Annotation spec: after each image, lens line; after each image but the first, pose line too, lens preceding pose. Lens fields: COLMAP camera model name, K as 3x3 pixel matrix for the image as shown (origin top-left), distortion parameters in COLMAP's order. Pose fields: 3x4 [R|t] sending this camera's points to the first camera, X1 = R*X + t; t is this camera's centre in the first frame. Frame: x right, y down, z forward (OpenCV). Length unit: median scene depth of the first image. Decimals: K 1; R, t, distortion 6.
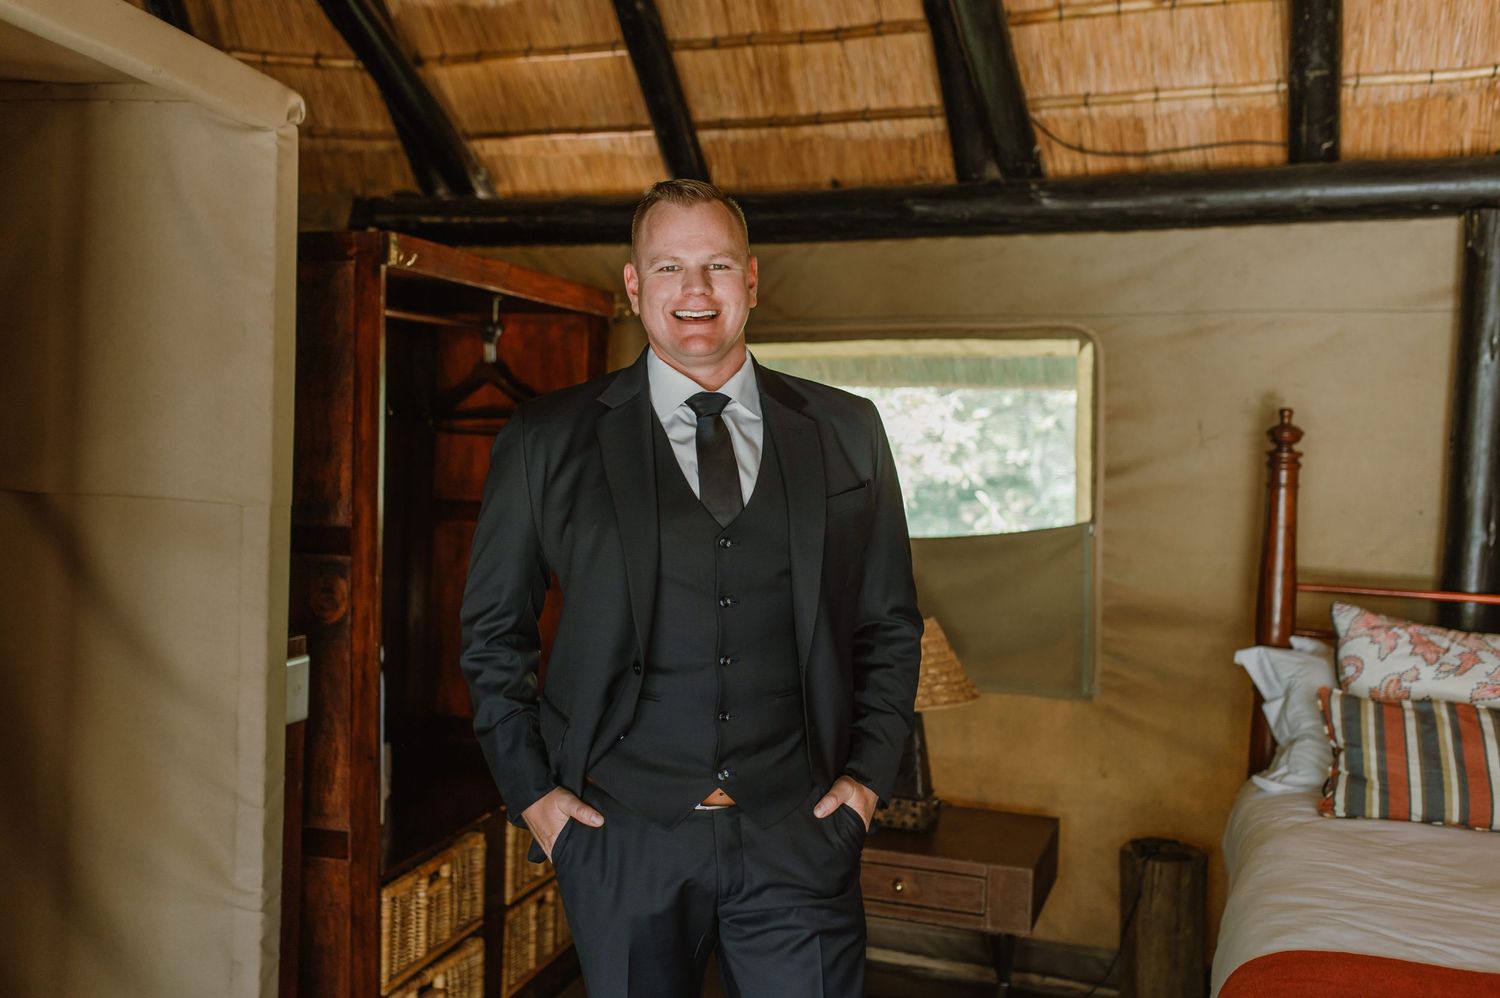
lens RADIAL K [[1433.9, 0, 749.1], [0, 1433.9, 511.7], [0, 0, 1]] dist [-0.000365, 0.089525]
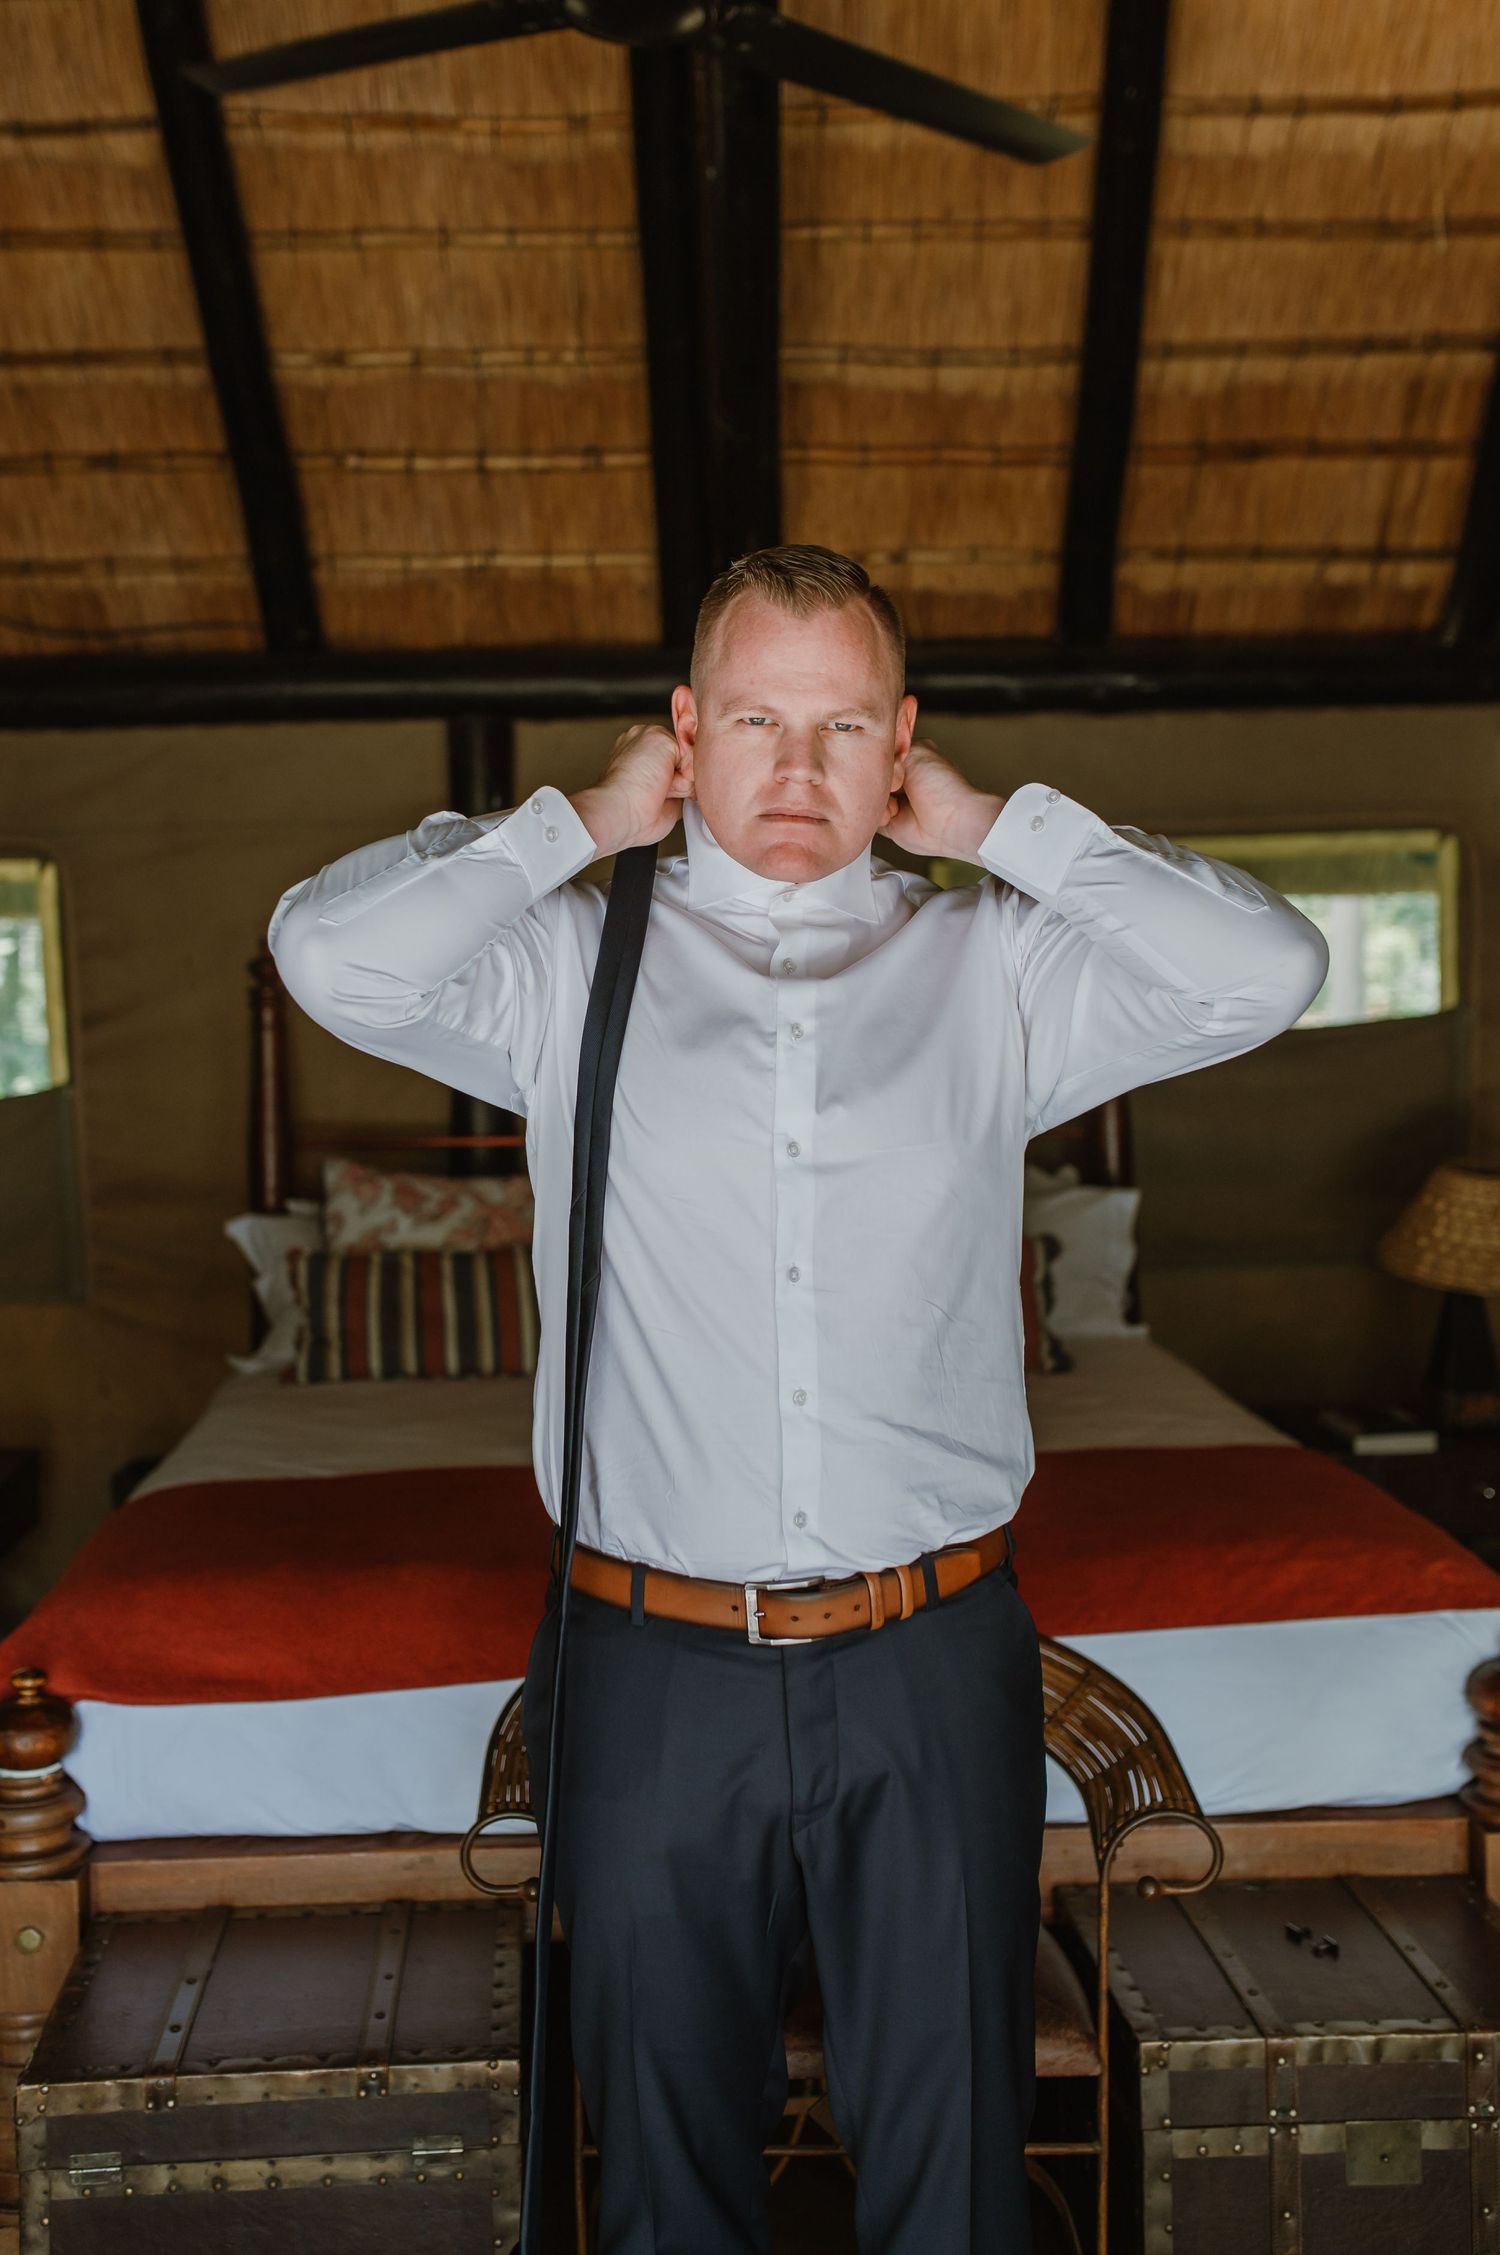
lens RADIAL K [[2331.4, 0, 688.3], [0, 2331.4, 1039.0], [0, 0, 1]] dist [-0.012835, 0.117996]
pose [[0.922604, -0.050786, 0.382390, 0.062044], [0.059945, 0.998129, -0.012068, 0.019206], [-0.381061, 0.034056, 0.923922, -0.363587]]
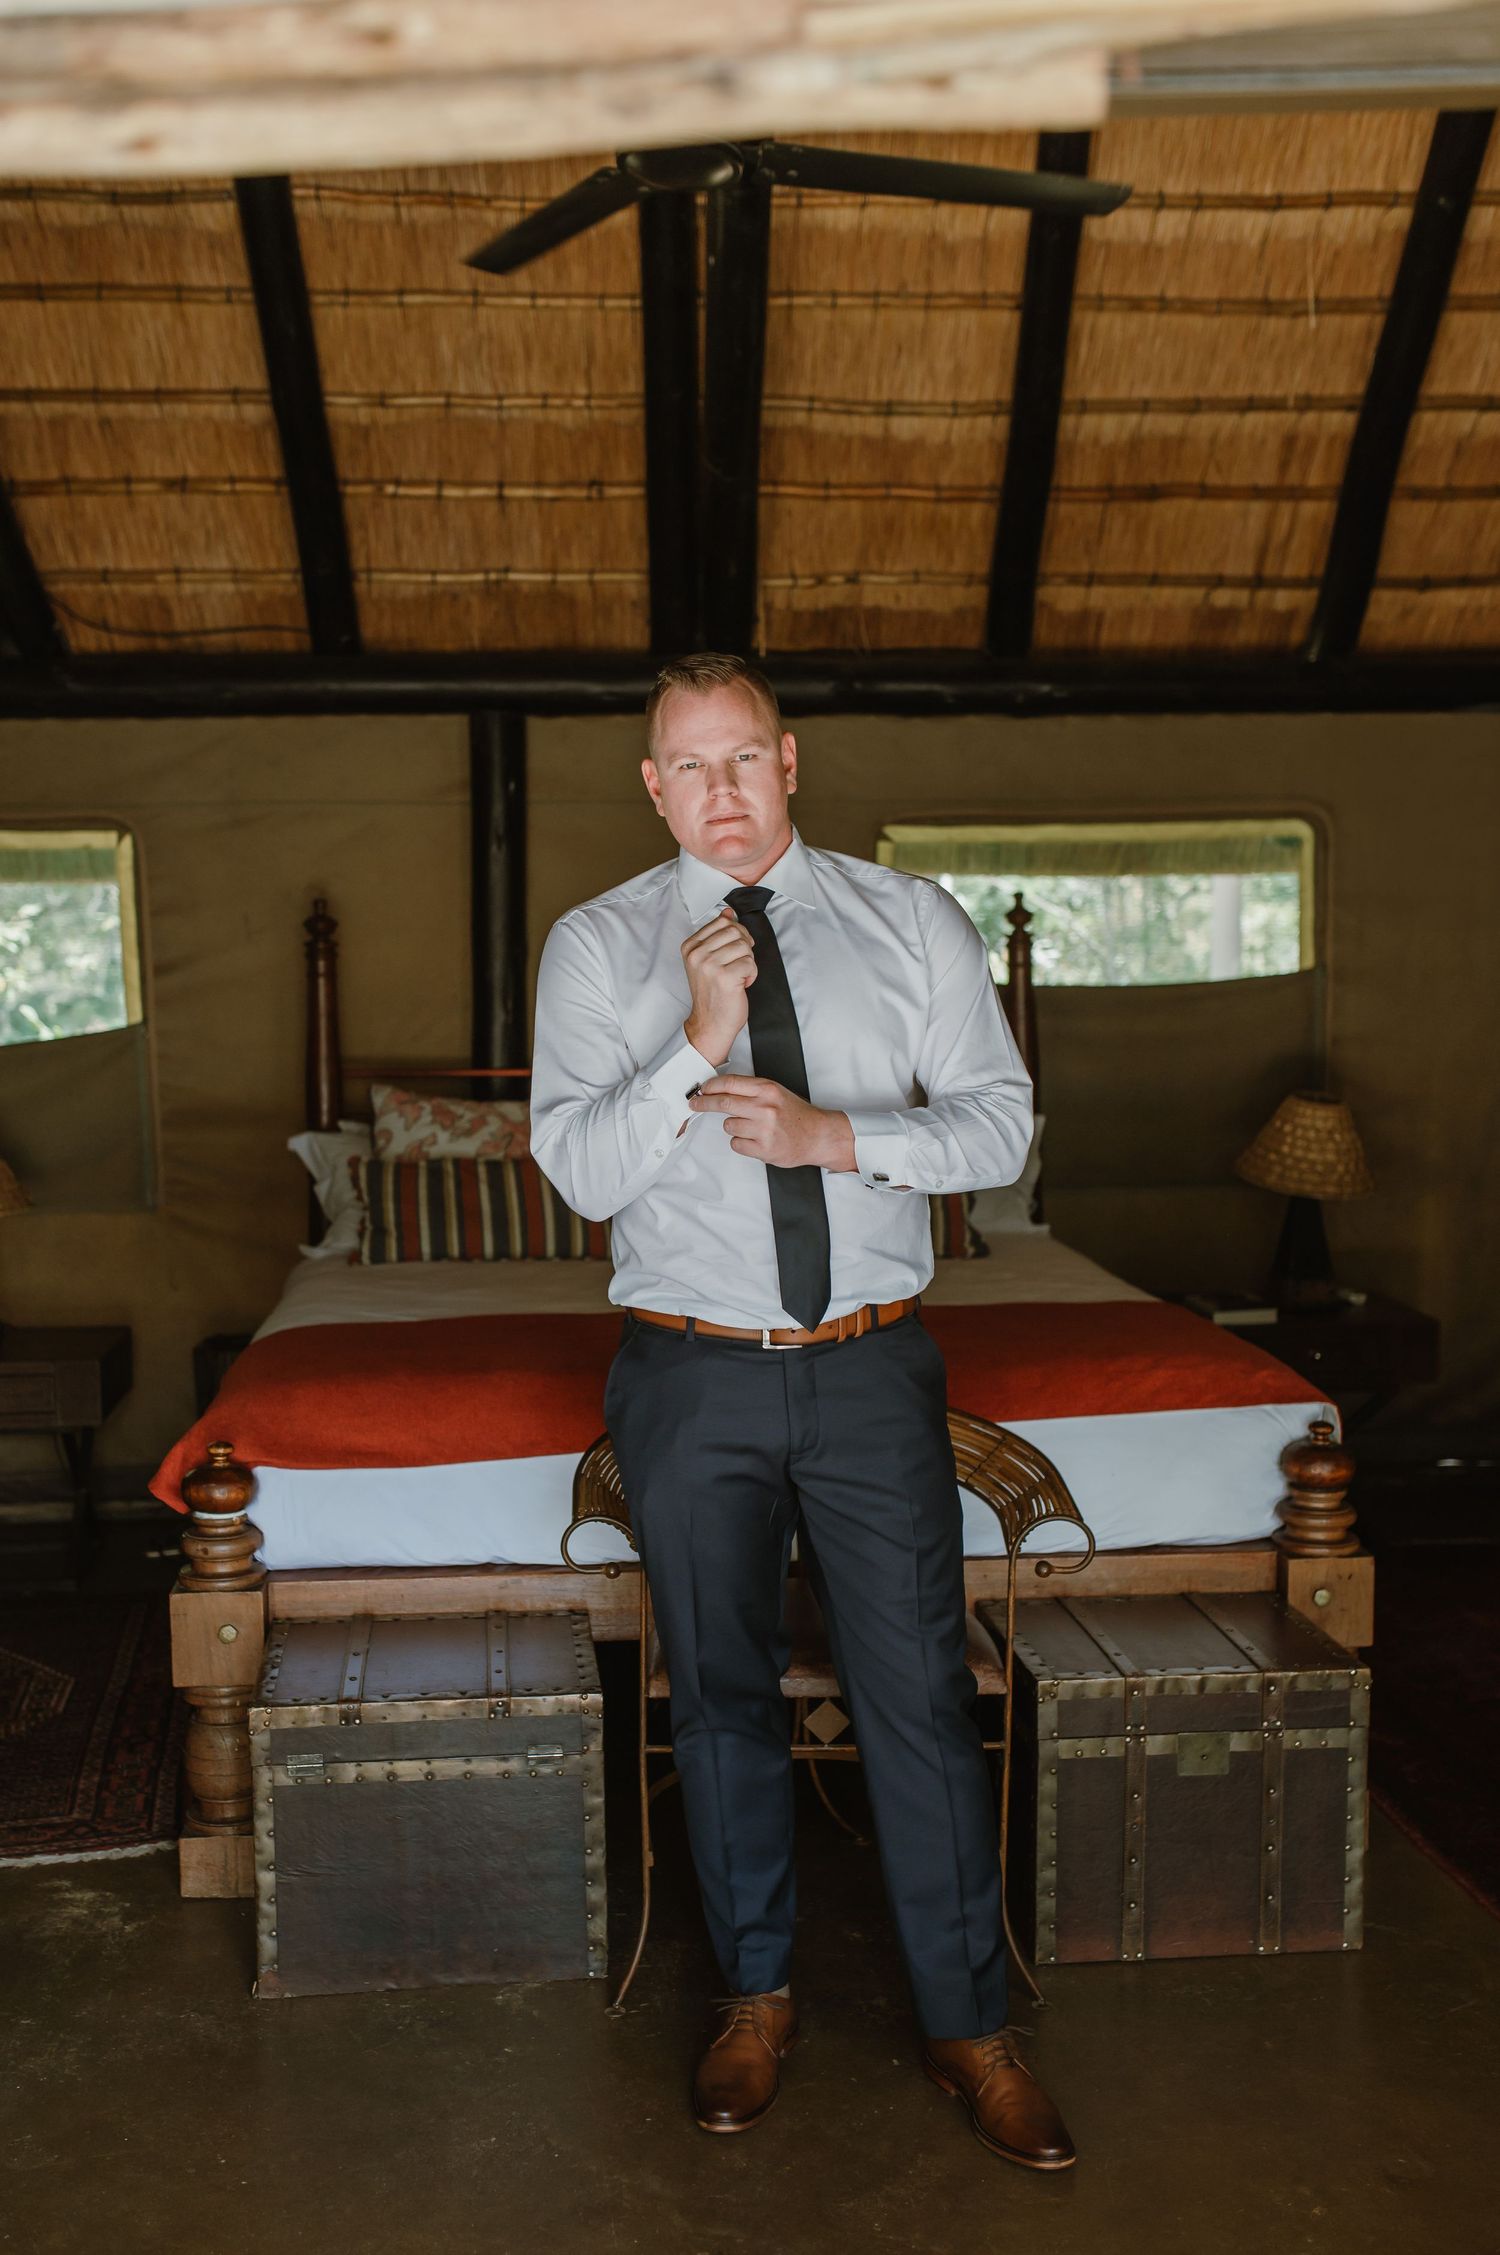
lens RADIAL K [[2254.0, 0, 703.4], [0, 2254.0, 1209.8], [0, 0, 1]] dist [-0.003185, 0.075492]
pose [[0.905320, -0.080244, 0.417082, -0.063644], [0.052617, 0.995615, 0.077339, 0.035771], [-0.421459, -0.048071, 0.905572, -0.542814]]
